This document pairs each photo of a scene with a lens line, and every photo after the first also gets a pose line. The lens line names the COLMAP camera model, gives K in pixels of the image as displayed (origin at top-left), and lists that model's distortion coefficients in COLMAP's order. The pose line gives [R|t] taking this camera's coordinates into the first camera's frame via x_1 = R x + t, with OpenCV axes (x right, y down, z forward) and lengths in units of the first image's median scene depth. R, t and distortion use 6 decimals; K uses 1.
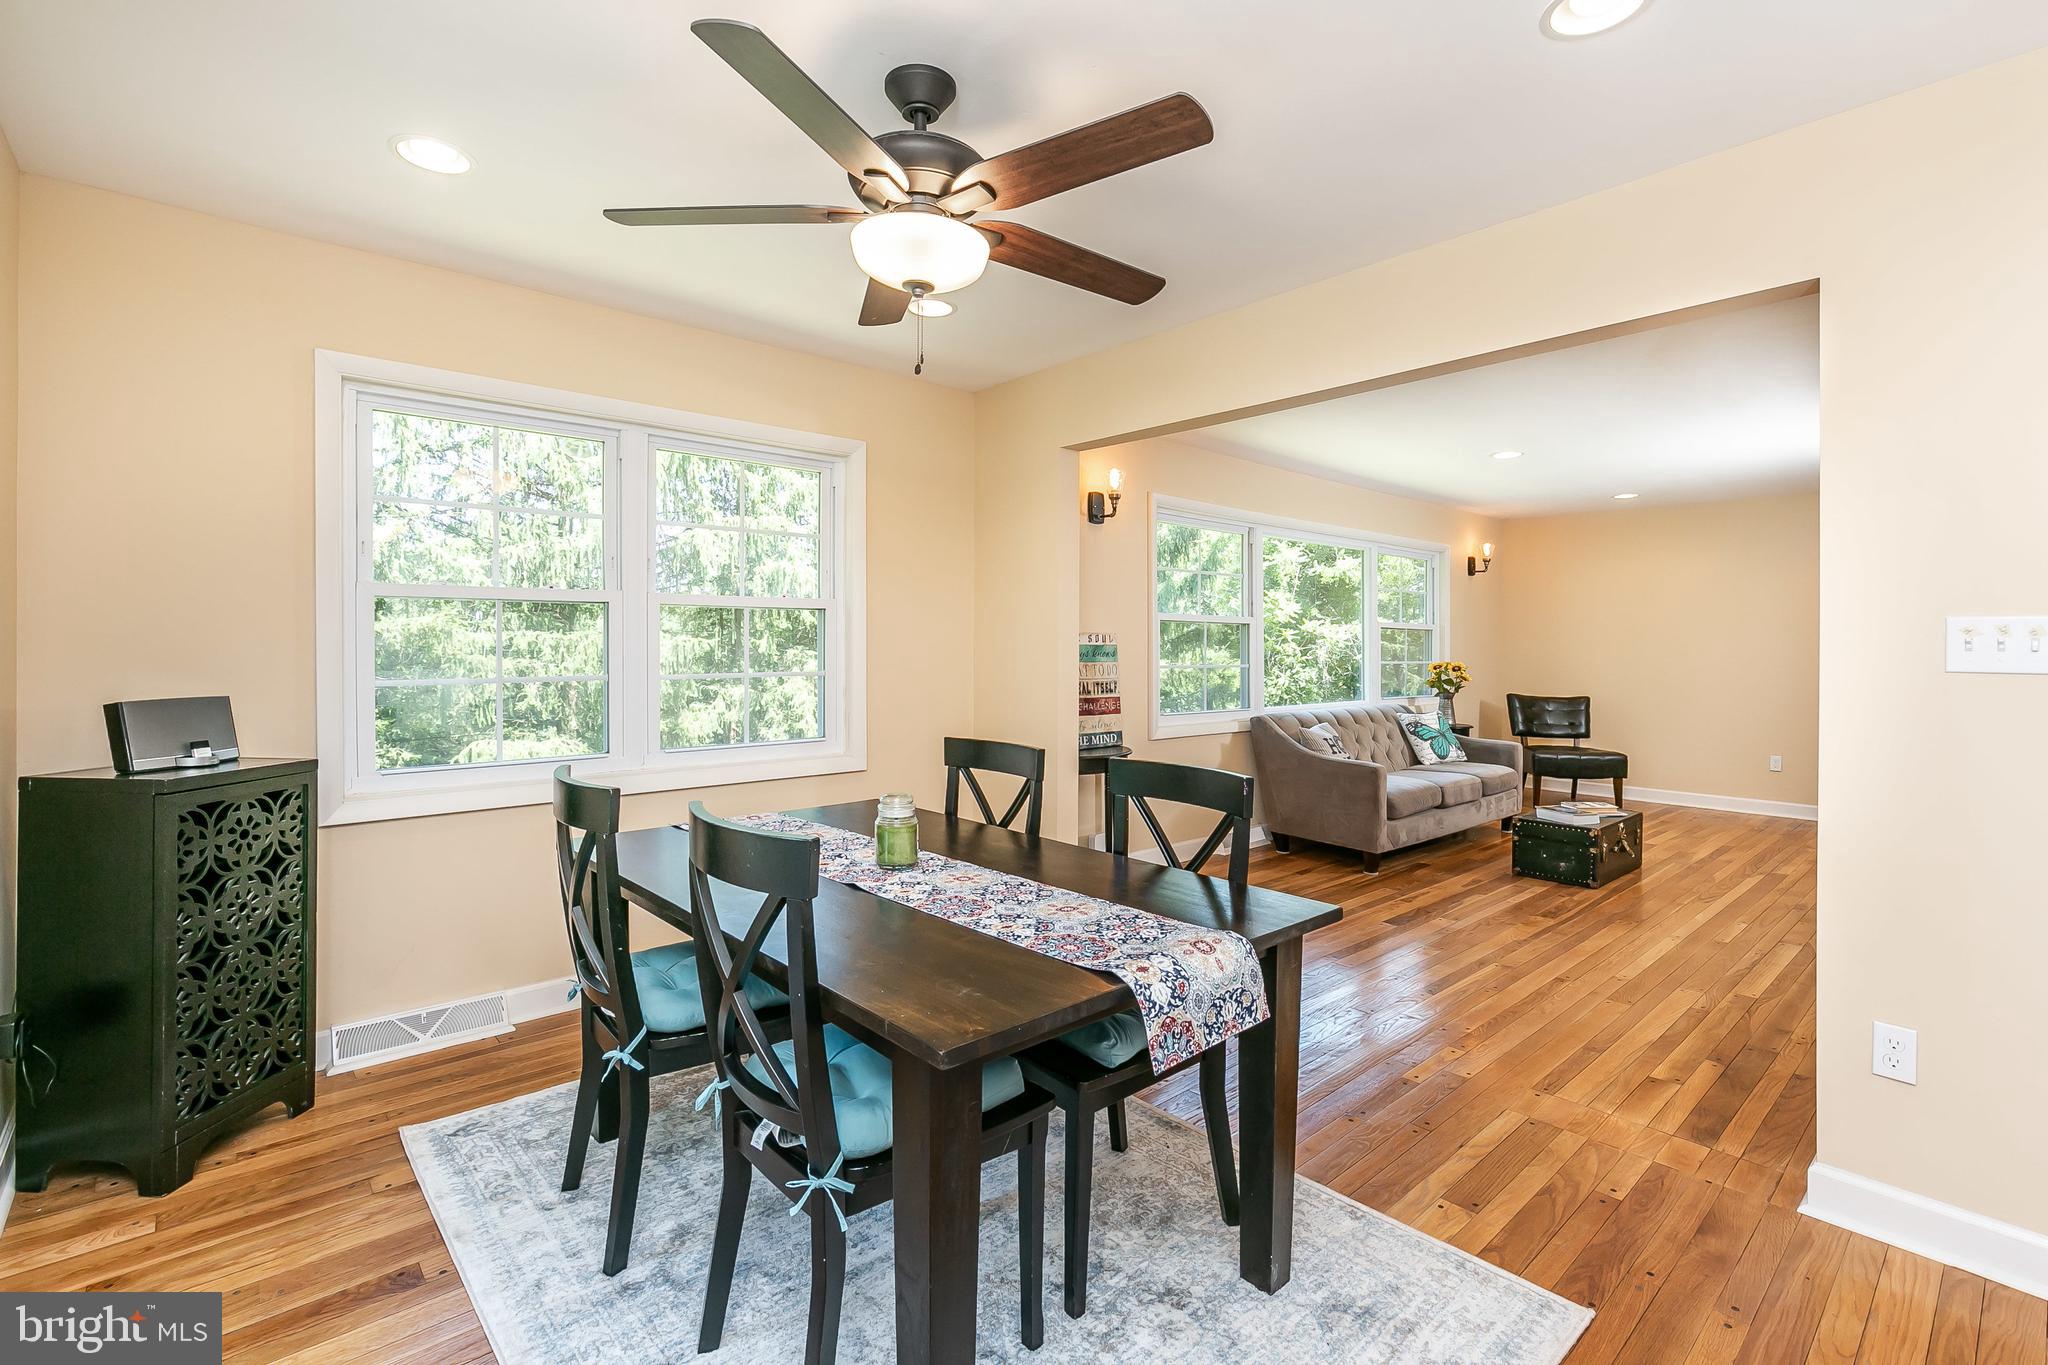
lens RADIAL K [[918.0, 0, 1016.4], [0, 918.0, 667.8], [0, 0, 1]] dist [0.001265, 0.000237]
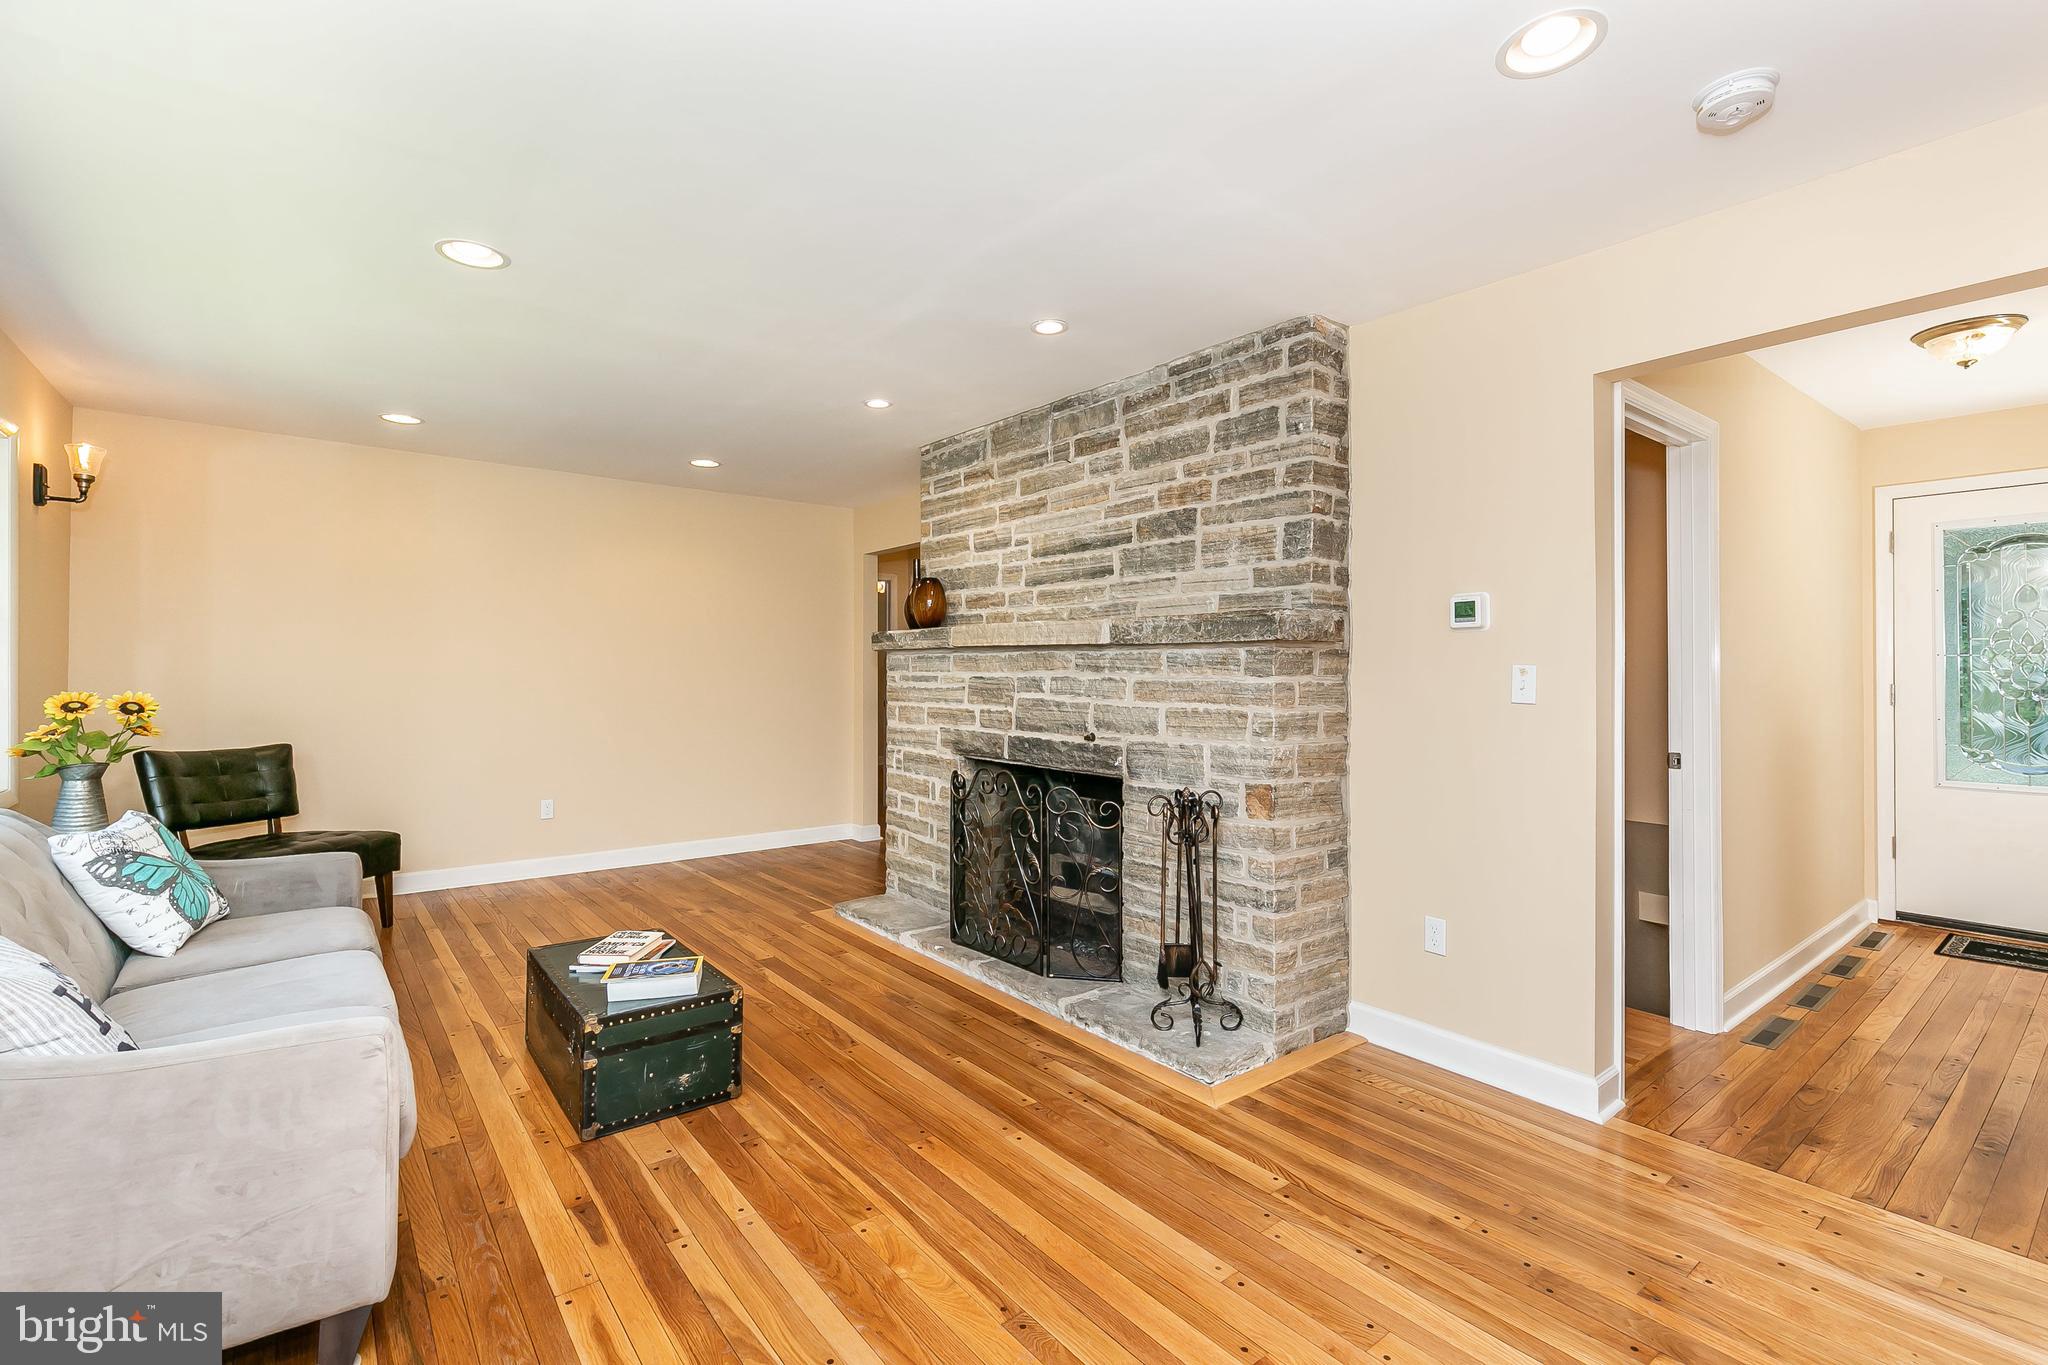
lens RADIAL K [[918.0, 0, 1016.4], [0, 918.0, 667.8], [0, 0, 1]] dist [0.001265, 0.000237]
pose [[0.044775, -0.000213, 0.998997, 0.178747], [0.018074, 0.999836, -0.000597, -0.029805], [-0.998834, 0.018082, 0.044771, 1.665615]]
